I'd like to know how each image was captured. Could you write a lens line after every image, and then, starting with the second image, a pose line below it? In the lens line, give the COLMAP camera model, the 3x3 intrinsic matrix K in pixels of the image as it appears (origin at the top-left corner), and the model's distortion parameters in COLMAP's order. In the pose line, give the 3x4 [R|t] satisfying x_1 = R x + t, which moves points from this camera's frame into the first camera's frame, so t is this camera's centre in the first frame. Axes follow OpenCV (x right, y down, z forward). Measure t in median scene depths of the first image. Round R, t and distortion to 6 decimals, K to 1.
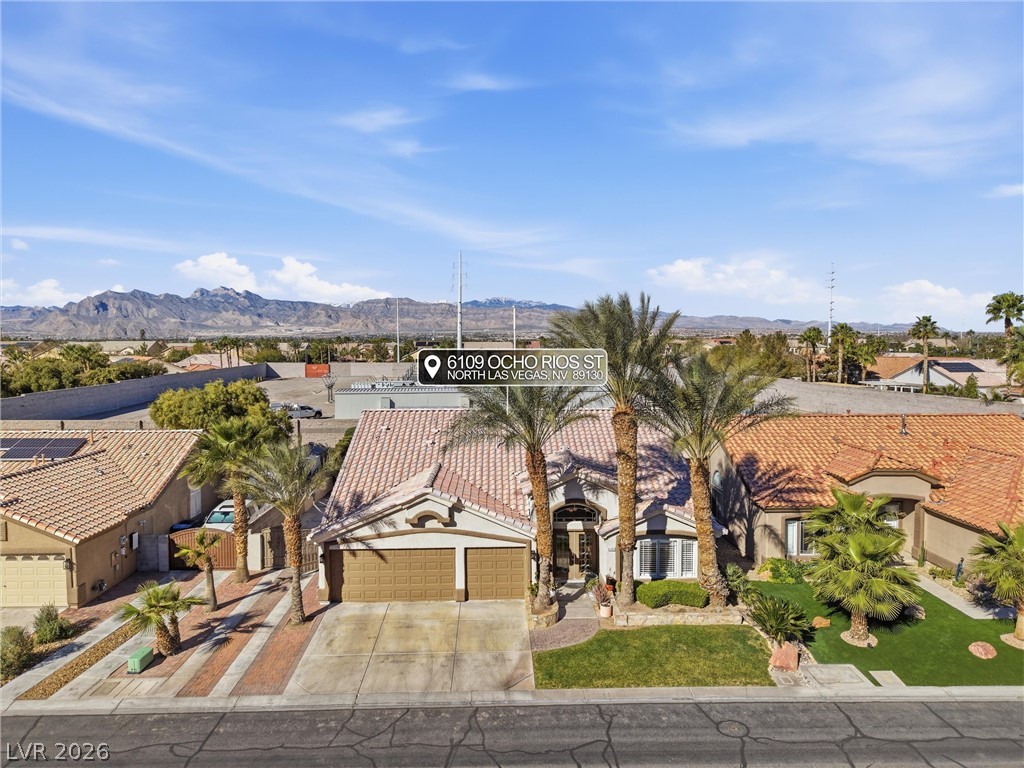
lens RADIAL K [[680.2, 0, 511.1], [0, 680.2, 384.8], [0, 0, 1]] dist [0.014809, -0.013398]
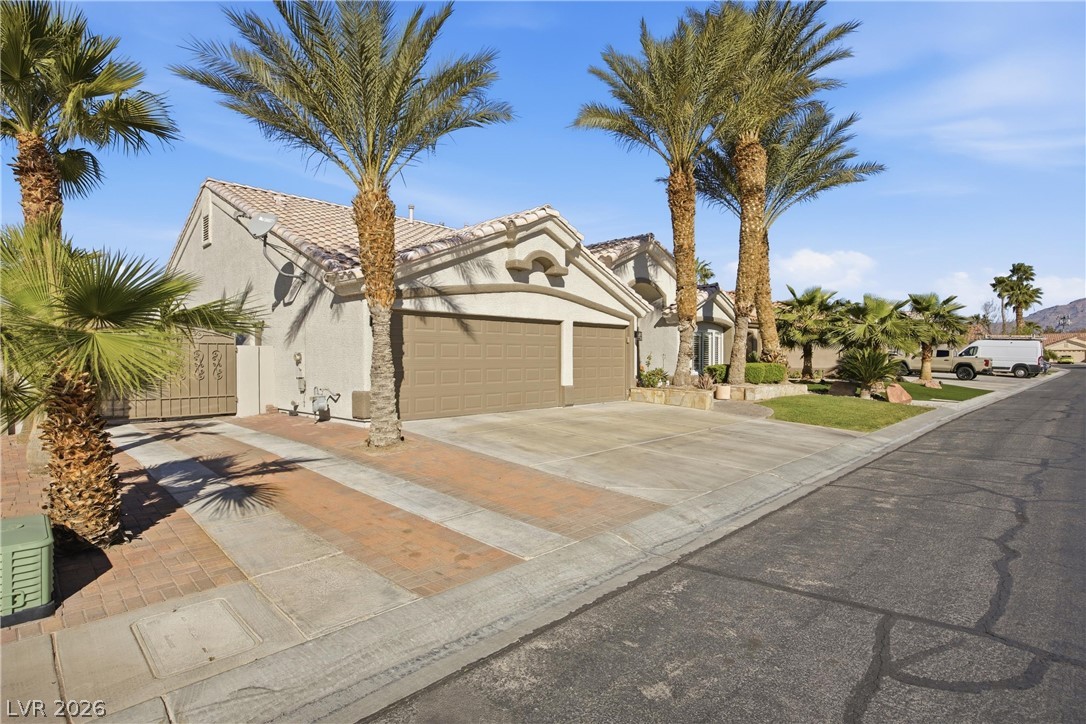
lens RADIAL K [[551.1, 0, 549.3], [0, 551.1, 364.4], [0, 0, 1]] dist [-0.015668, 0.004061]
pose [[0.710140, -0.002334, 0.704056, -0.455633], [0.041129, 0.998424, -0.038175, 0.300080], [-0.702858, 0.056067, 0.709117, 0.647061]]
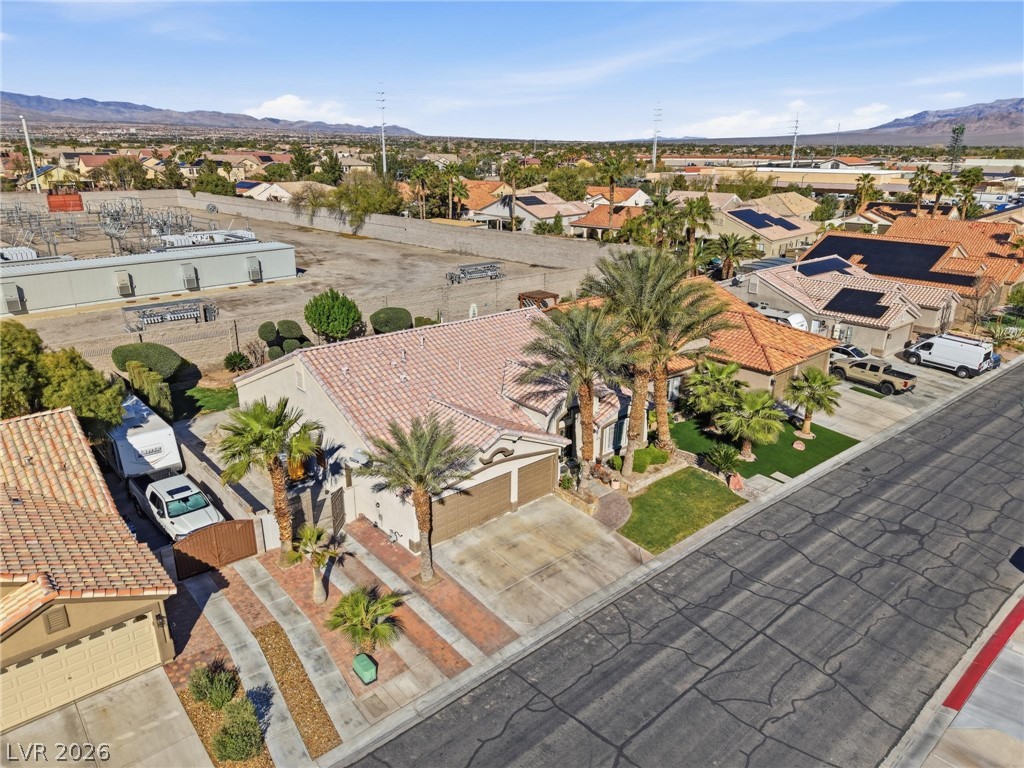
lens RADIAL K [[680.2, 0, 510.7], [0, 680.2, 383.2], [0, 0, 1]] dist [0.014809, -0.013398]
pose [[0.767139, -0.198624, 0.609956, -0.761182], [0.024312, 0.959175, 0.281766, -0.230393], [-0.641020, -0.201325, 0.740650, 0.175876]]
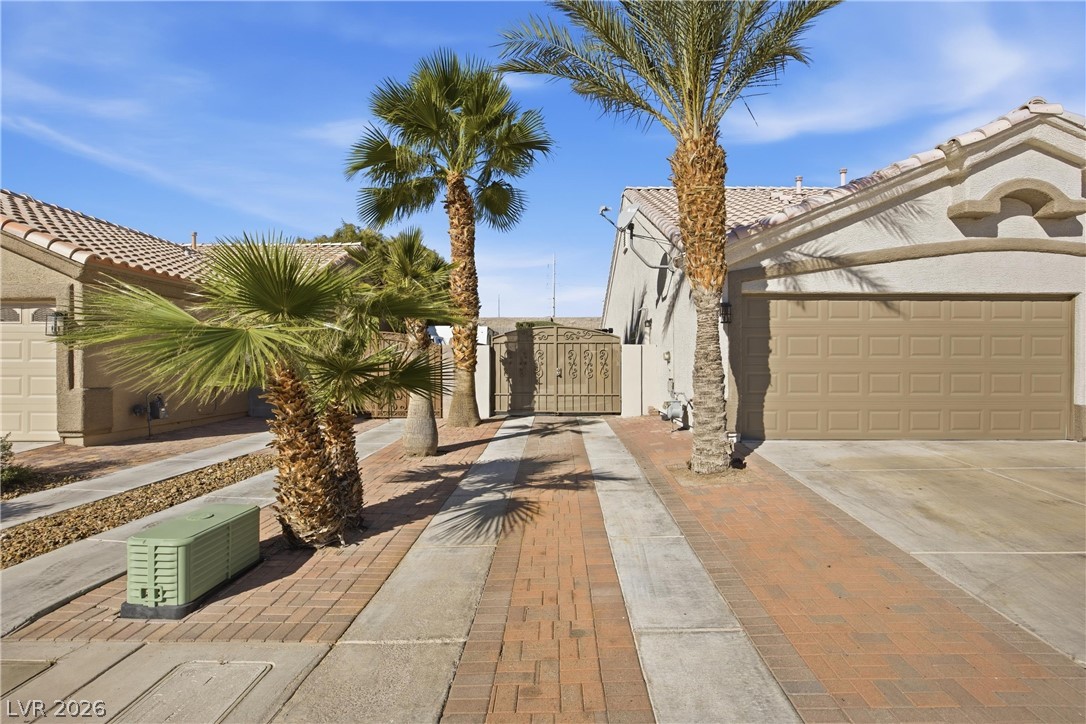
lens RADIAL K [[551.1, 0, 552.9], [0, 551.1, 363.0], [0, 0, 1]] dist [-0.015668, 0.004061]
pose [[0.999499, 0.006833, -0.030896, -0.359482], [-0.008548, 0.998411, -0.055705, 0.297124], [0.030466, 0.055941, 0.997969, 0.698626]]
